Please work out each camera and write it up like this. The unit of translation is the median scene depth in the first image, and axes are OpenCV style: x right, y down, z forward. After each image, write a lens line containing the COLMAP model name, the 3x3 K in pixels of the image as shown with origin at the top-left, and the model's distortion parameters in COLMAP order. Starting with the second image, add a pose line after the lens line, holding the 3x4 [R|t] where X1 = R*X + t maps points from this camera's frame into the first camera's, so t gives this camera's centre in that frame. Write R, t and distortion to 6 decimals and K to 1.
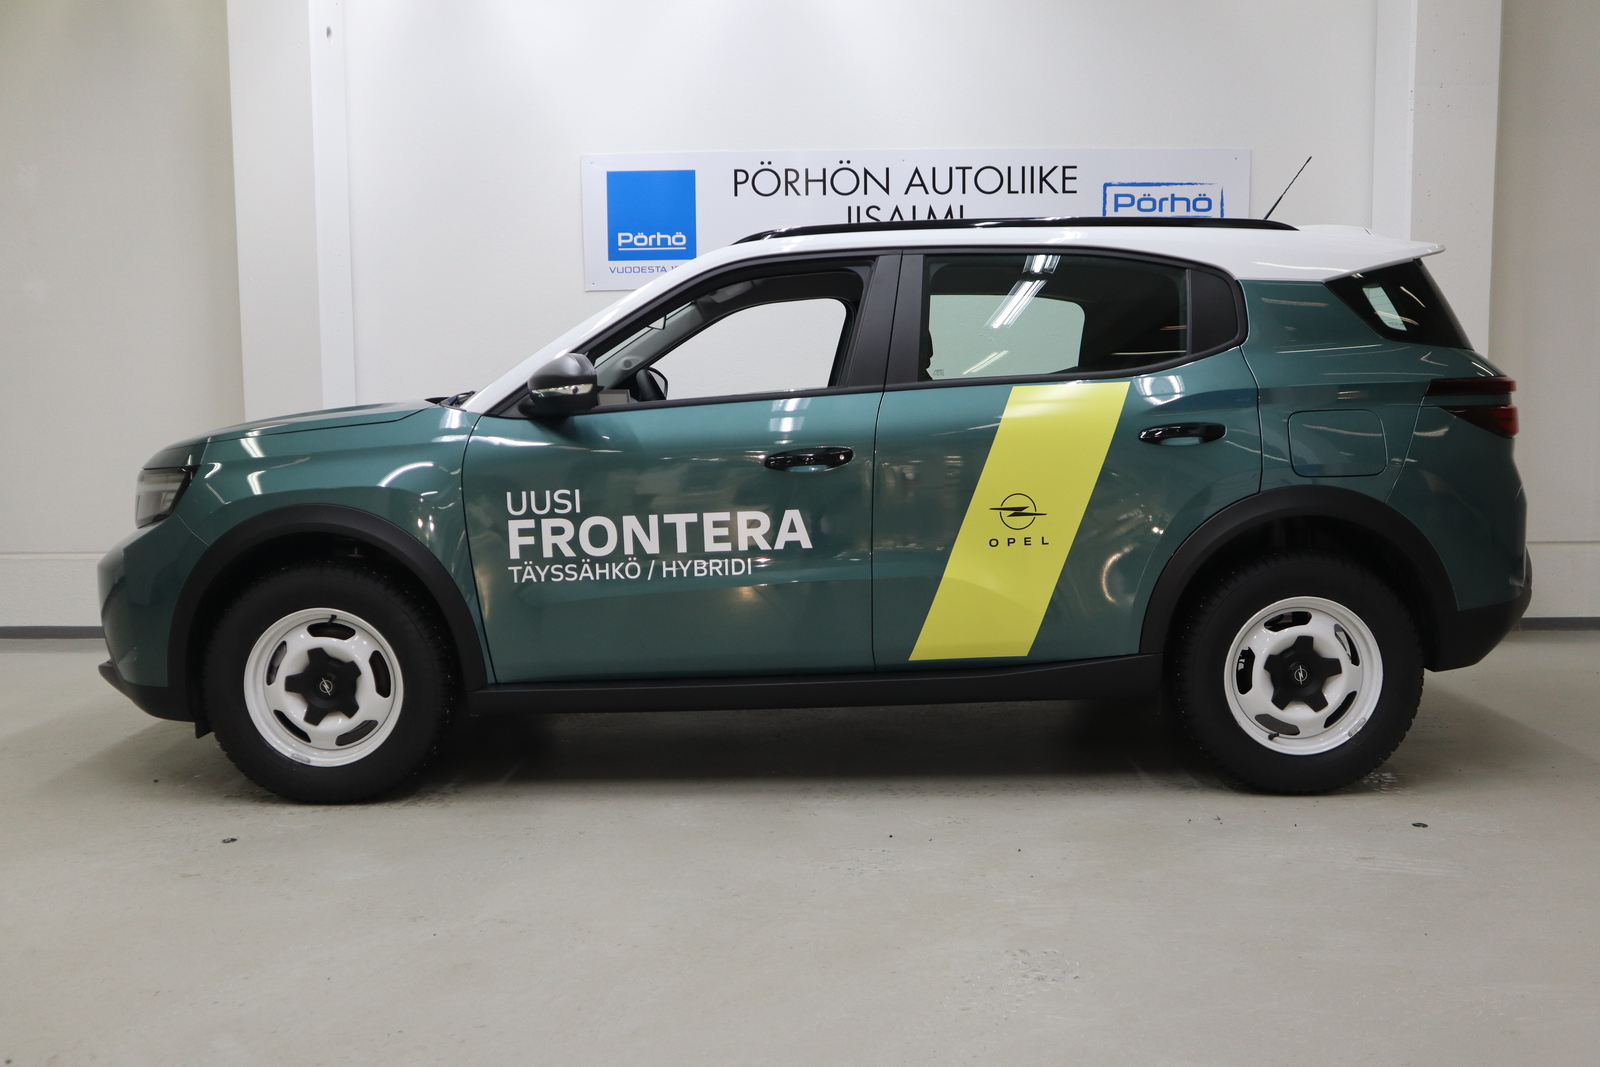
lens RADIAL K [[1375.3, 0, 800.0], [0, 1375.3, 533.5], [0, 0, 1]] dist [-0.075890, 0.106689]
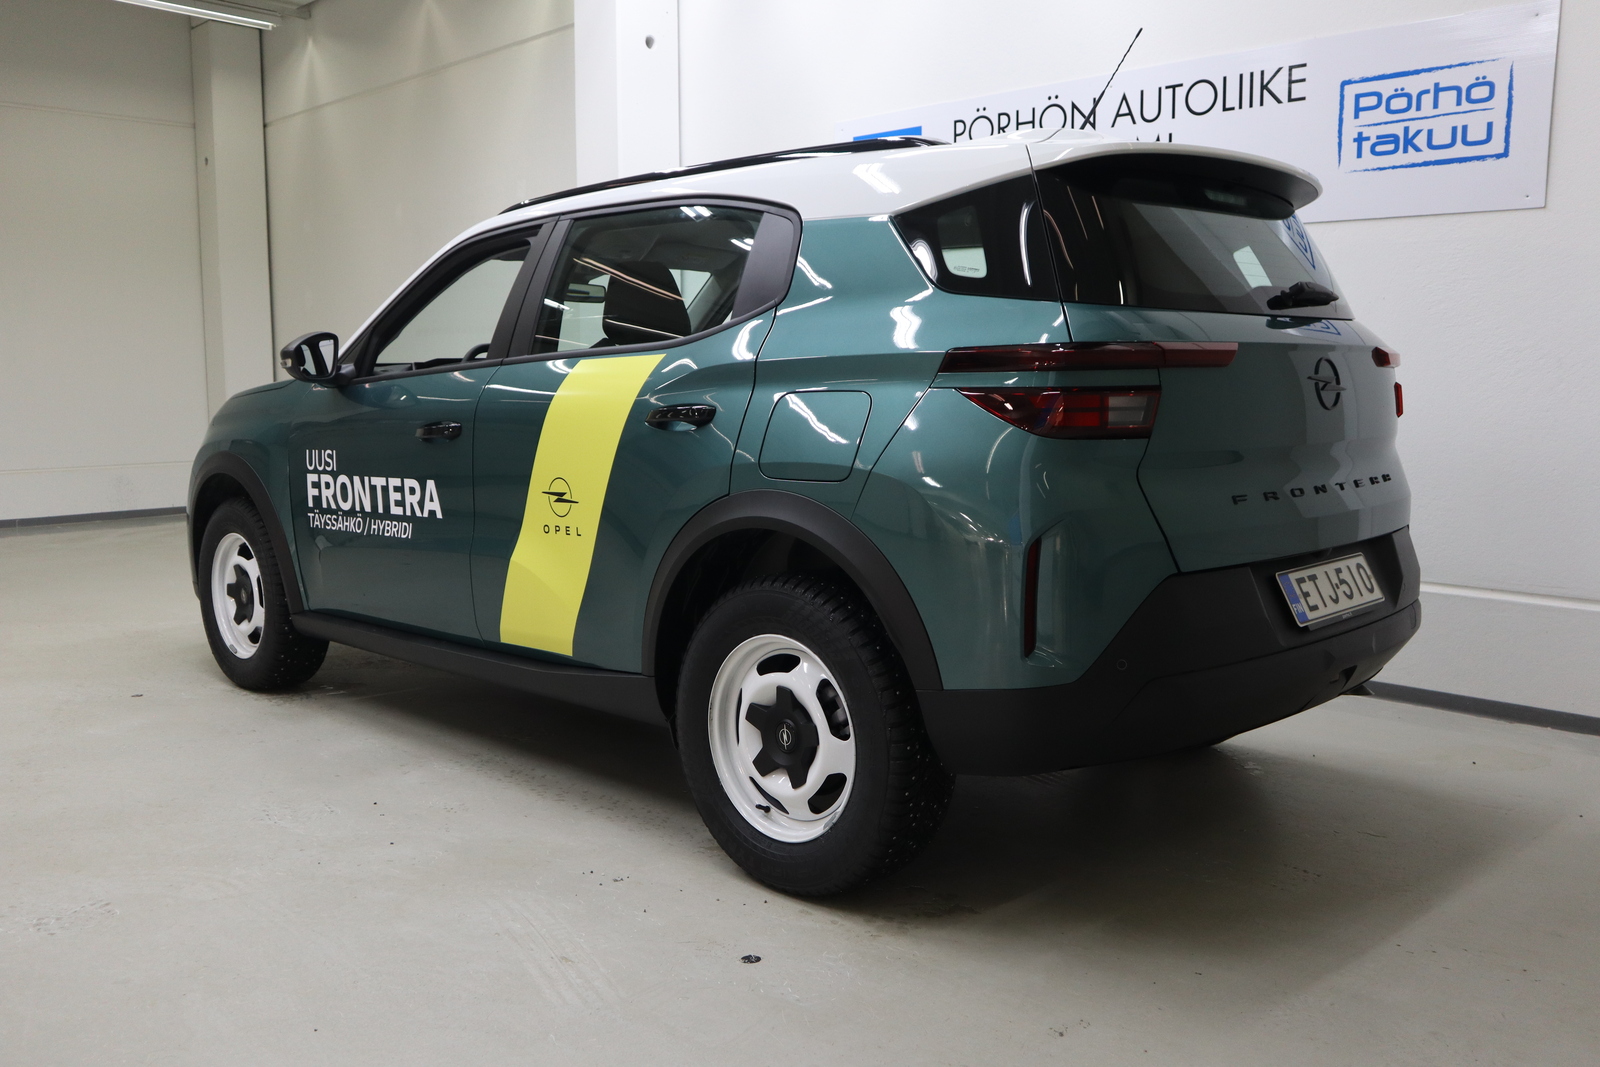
lens RADIAL K [[1375.3, 0, 800.0], [0, 1375.3, 533.5], [0, 0, 1]] dist [-0.075890, 0.106689]
pose [[0.712915, 0.090836, -0.695343, 0.546400], [-0.073162, 0.995798, 0.055075, -0.032440], [0.697424, 0.011609, 0.716565, 0.273443]]
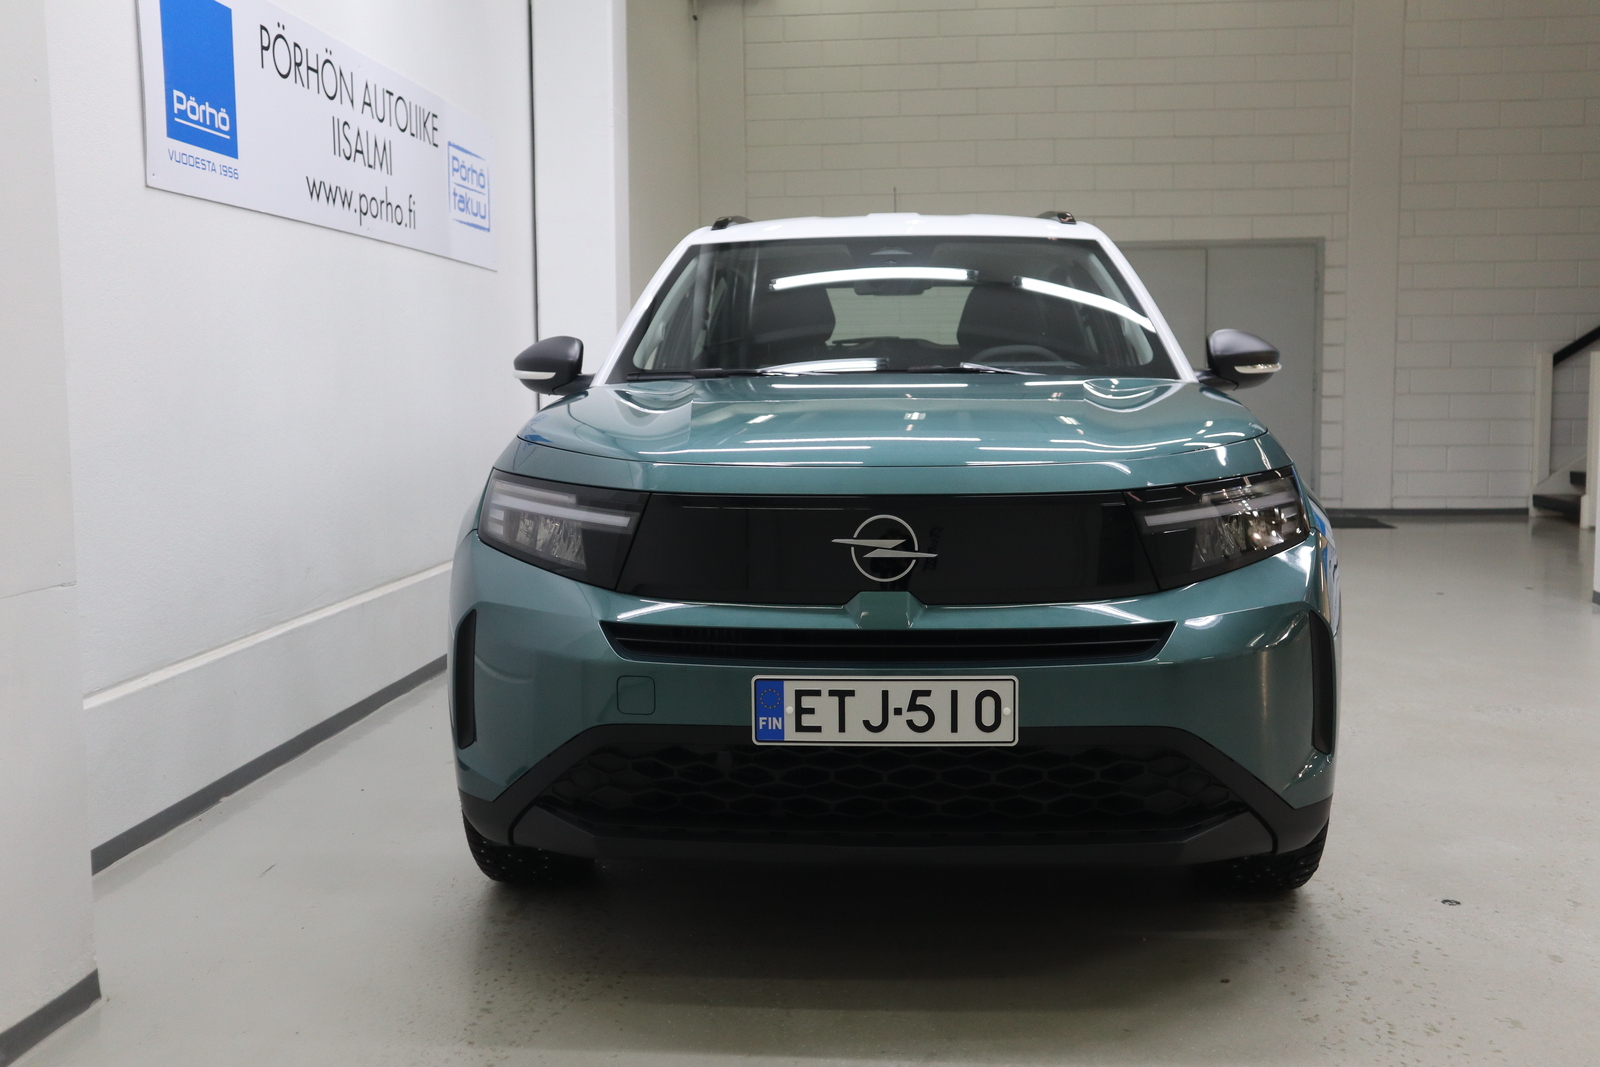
lens RADIAL K [[1536.4, 0, 800.0], [0, 1536.4, 533.5], [0, 0, 1]] dist [0.005397, 0.007800]
pose [[0.063675, -0.093235, 0.993606, -0.762535], [0.109088, 0.990311, 0.085935, -0.068196], [-0.991991, 0.102919, 0.073229, 0.730482]]
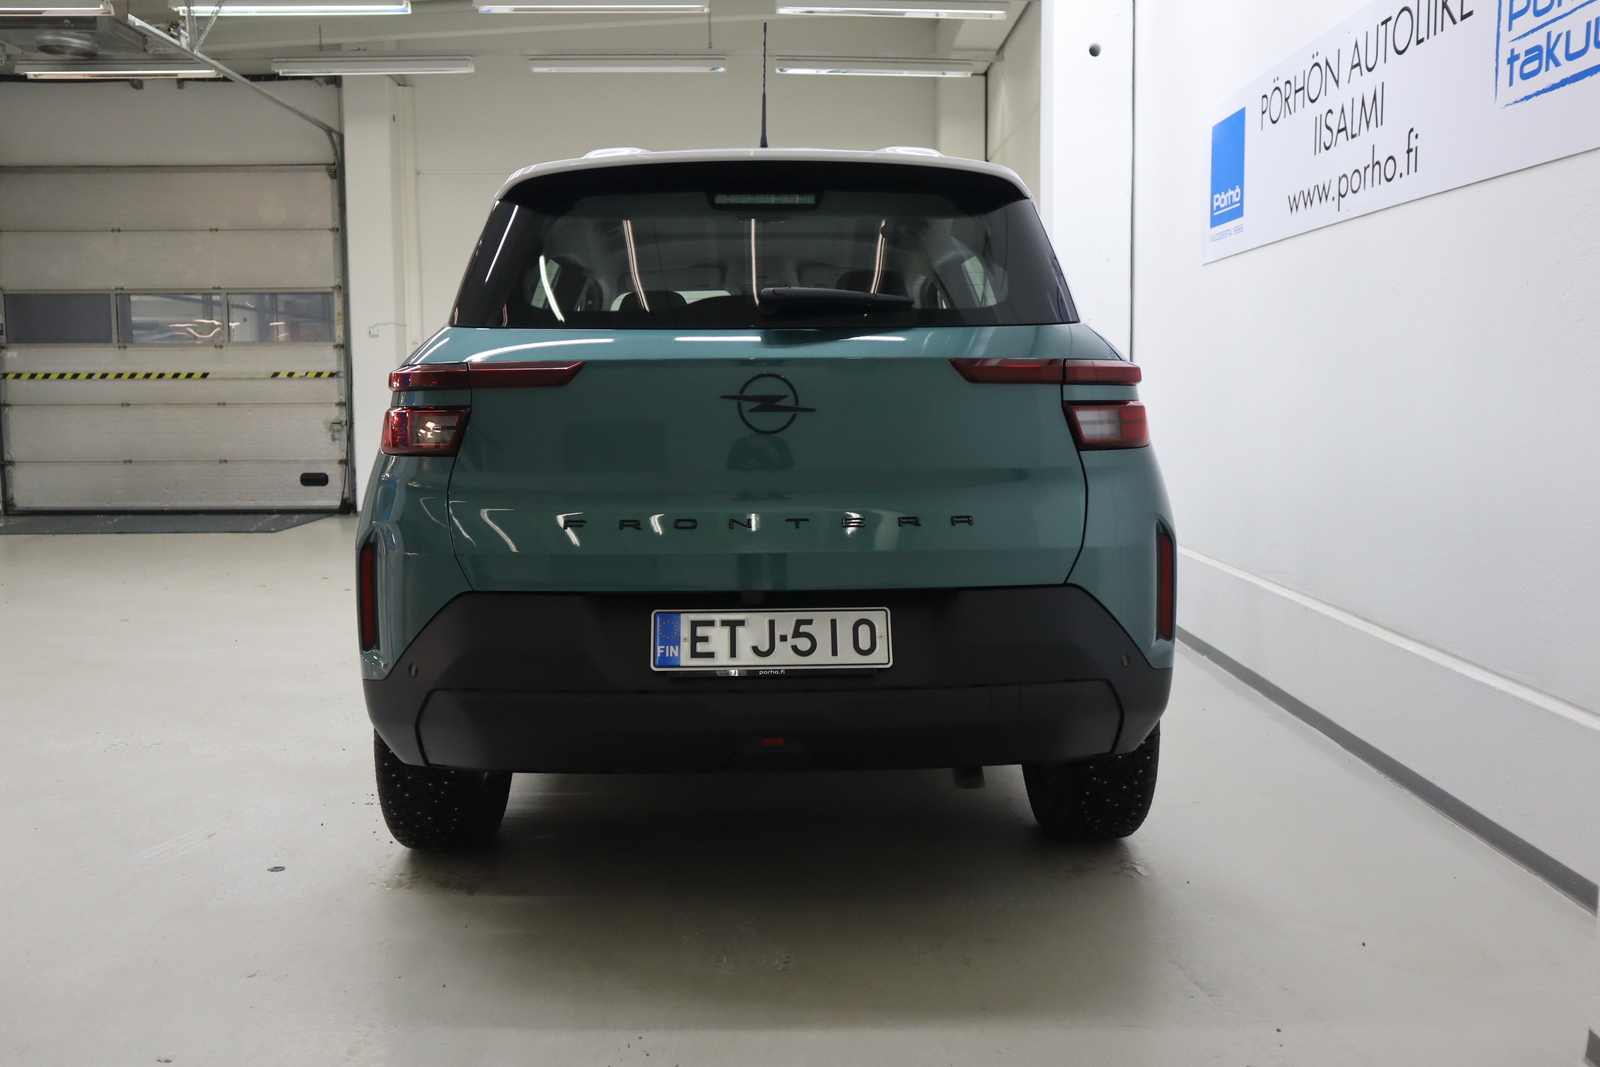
lens RADIAL K [[1375.3, 0, 800.0], [0, 1375.3, 533.5], [0, 0, 1]] dist [-0.075890, 0.106689]
pose [[0.028328, 0.114703, -0.992996, 0.758302], [-0.092755, 0.989410, 0.111642, -0.079538], [0.995286, 0.088943, 0.038667, 0.730748]]
